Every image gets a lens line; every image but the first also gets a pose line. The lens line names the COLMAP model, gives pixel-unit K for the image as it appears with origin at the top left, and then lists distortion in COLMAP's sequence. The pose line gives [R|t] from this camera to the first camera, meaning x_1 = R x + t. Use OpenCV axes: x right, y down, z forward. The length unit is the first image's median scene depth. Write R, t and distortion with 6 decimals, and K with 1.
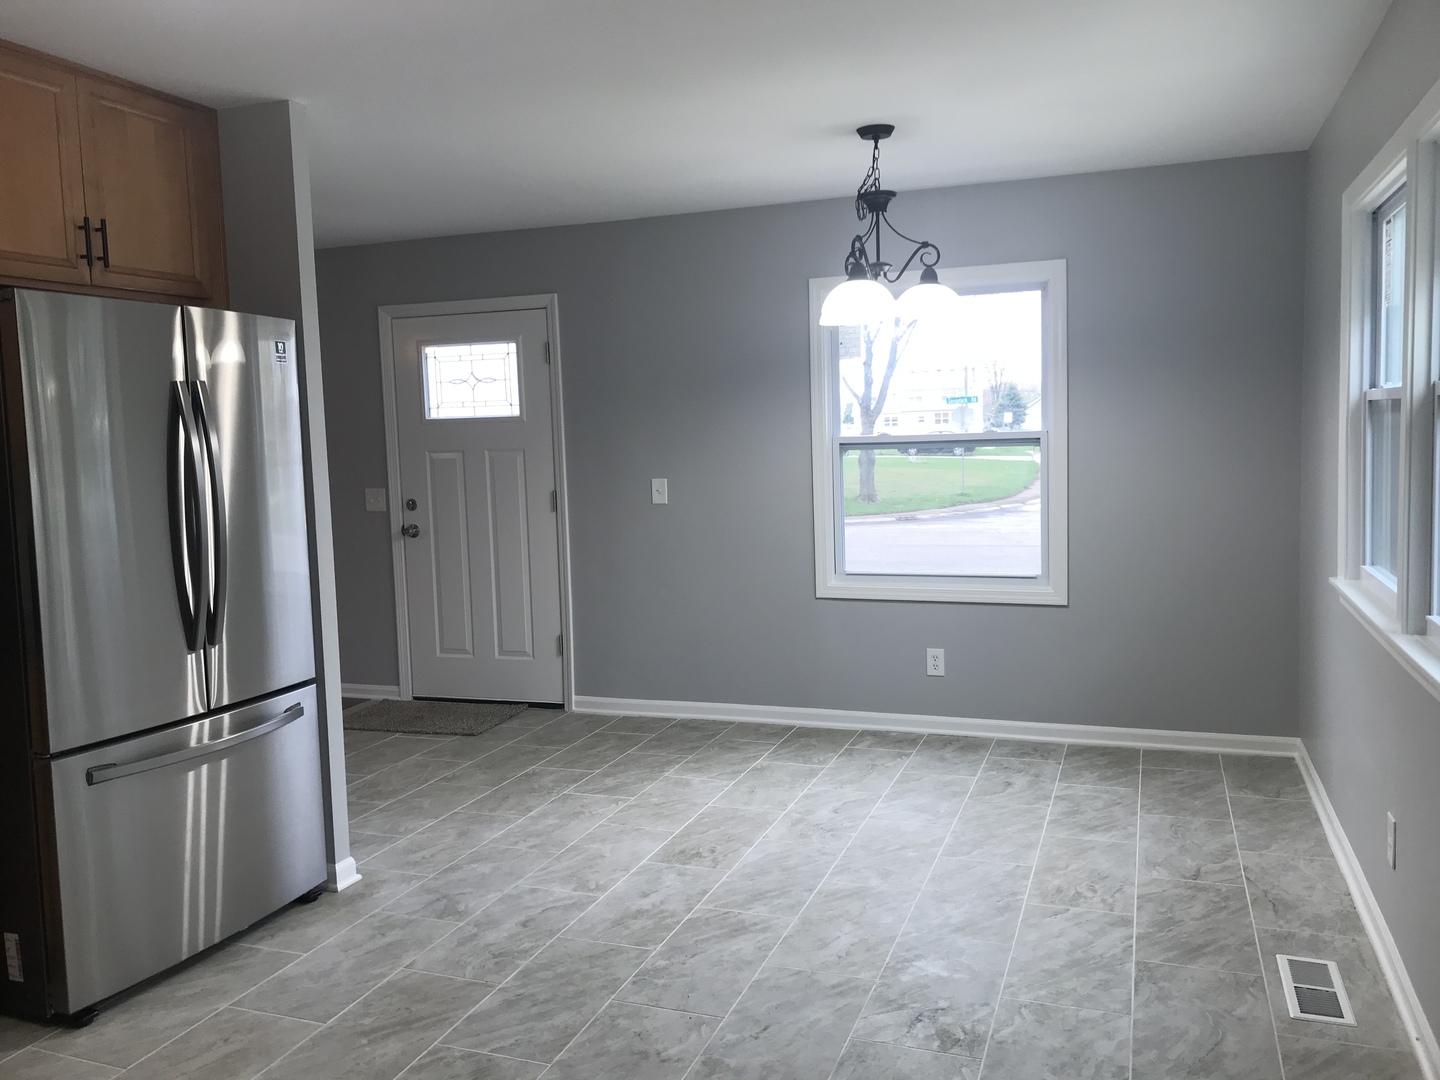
lens RADIAL K [[1179.4, 0, 717.3], [0, 1179.4, 538.5], [0, 0, 1]] dist [0.023999, -0.019479]
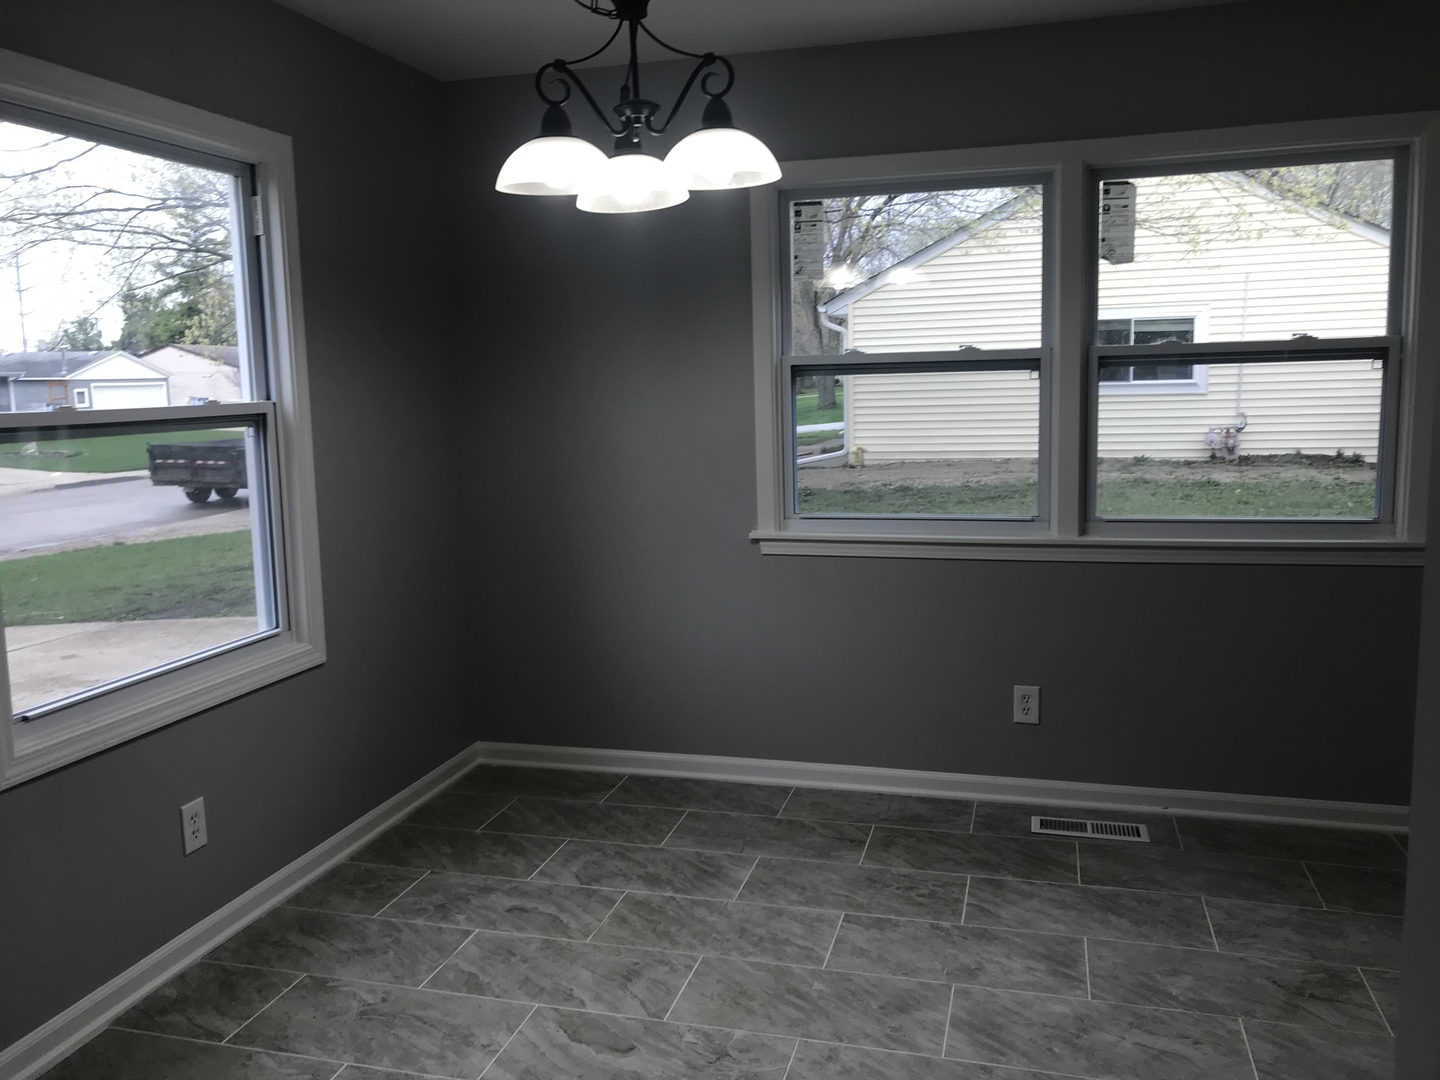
lens RADIAL K [[1179.4, 0, 714.2], [0, 1179.4, 533.9], [0, 0, 1]] dist [0.023999, -0.019479]
pose [[-0.078566, -0.103648, 0.991506, -0.474644], [0.118276, 0.986587, 0.112506, -0.080405], [-0.989868, 0.126111, -0.065253, 1.021636]]
